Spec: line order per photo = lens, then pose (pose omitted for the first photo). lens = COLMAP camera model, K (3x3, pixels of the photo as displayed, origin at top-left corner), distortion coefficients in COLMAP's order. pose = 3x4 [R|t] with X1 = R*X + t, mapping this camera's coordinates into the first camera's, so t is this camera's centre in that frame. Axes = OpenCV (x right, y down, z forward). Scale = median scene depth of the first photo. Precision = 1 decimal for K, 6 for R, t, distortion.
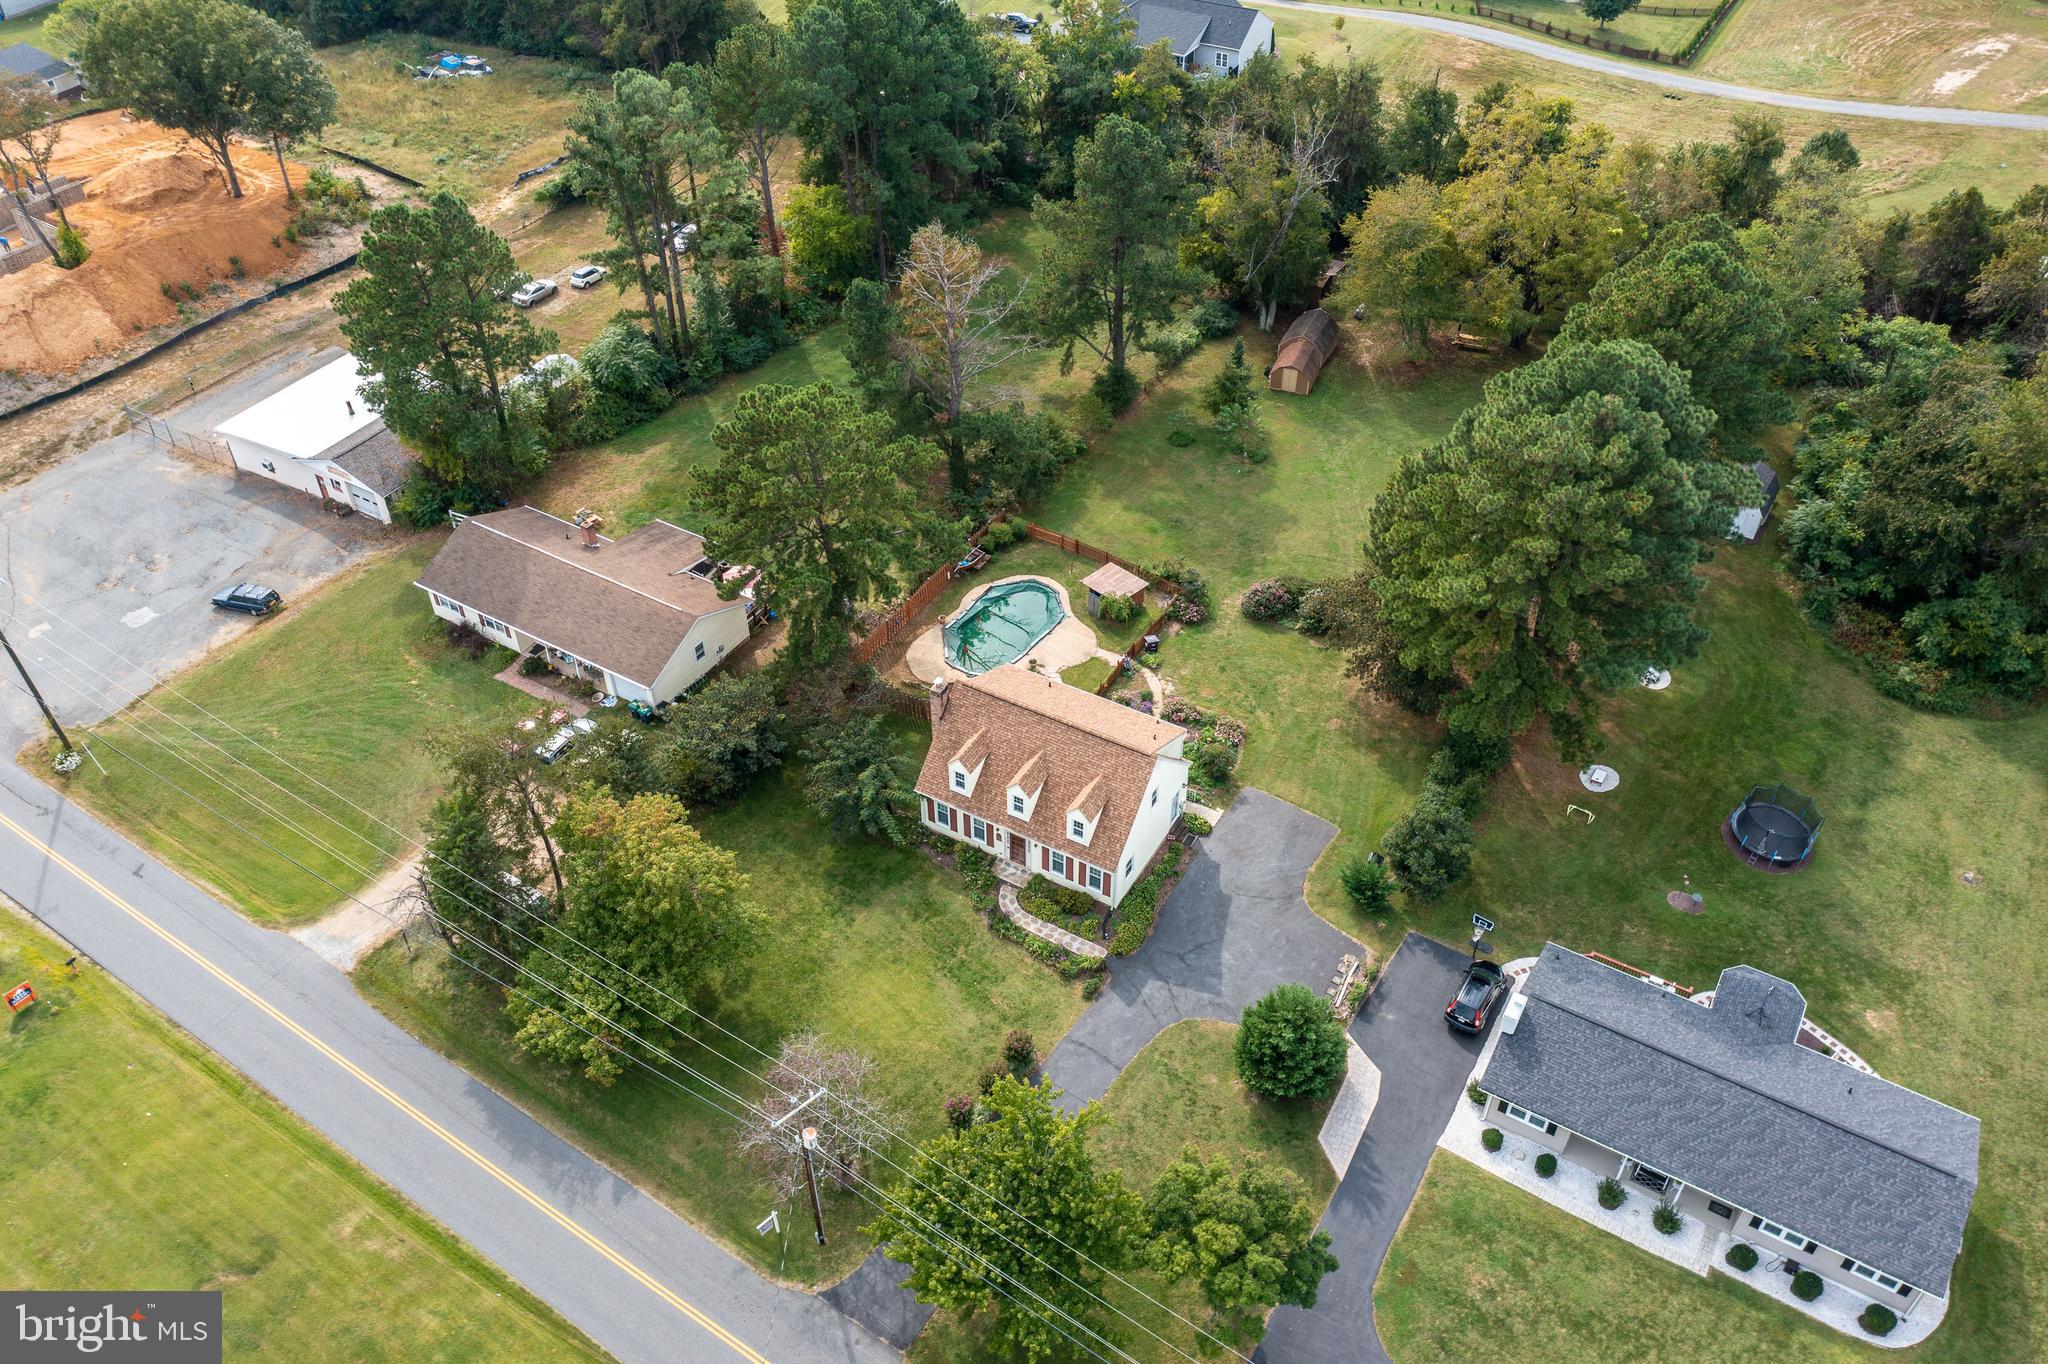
lens RADIAL K [[1611.1, 0, 1020.4], [0, 1611.1, 674.6], [0, 0, 1]] dist [-0.016294, 0.000295]
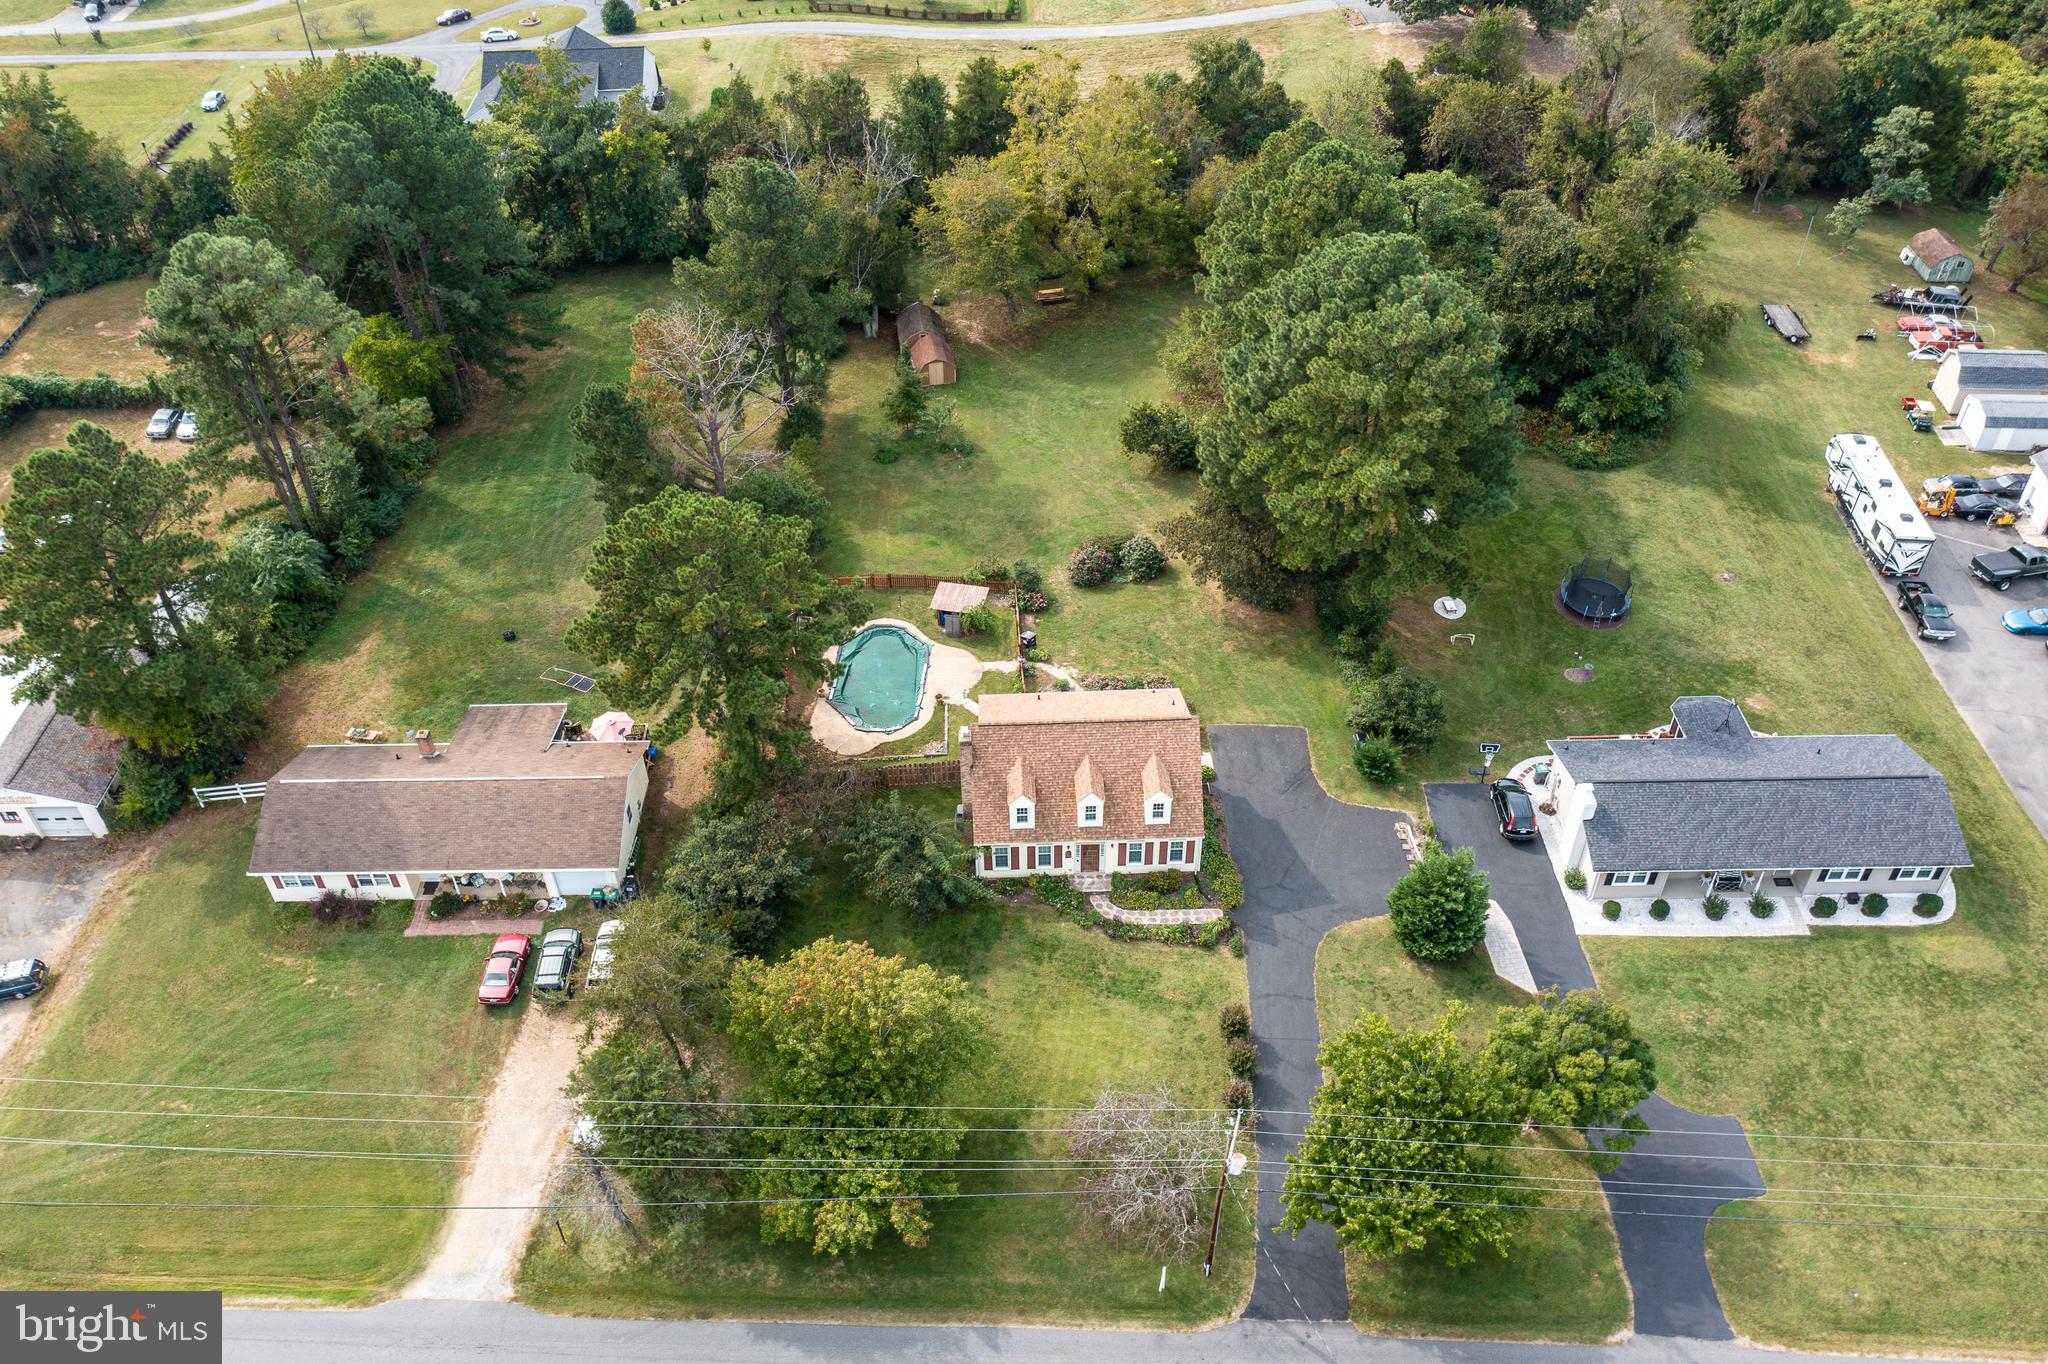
lens RADIAL K [[1611.1, 0, 1024.4], [0, 1611.1, 678.5], [0, 0, 1]] dist [-0.016294, 0.000295]
pose [[0.847623, -0.350464, 0.398383, -0.388198], [0.354219, 0.932766, 0.066913, -0.075804], [-0.395049, 0.084398, 0.914775, 0.086337]]
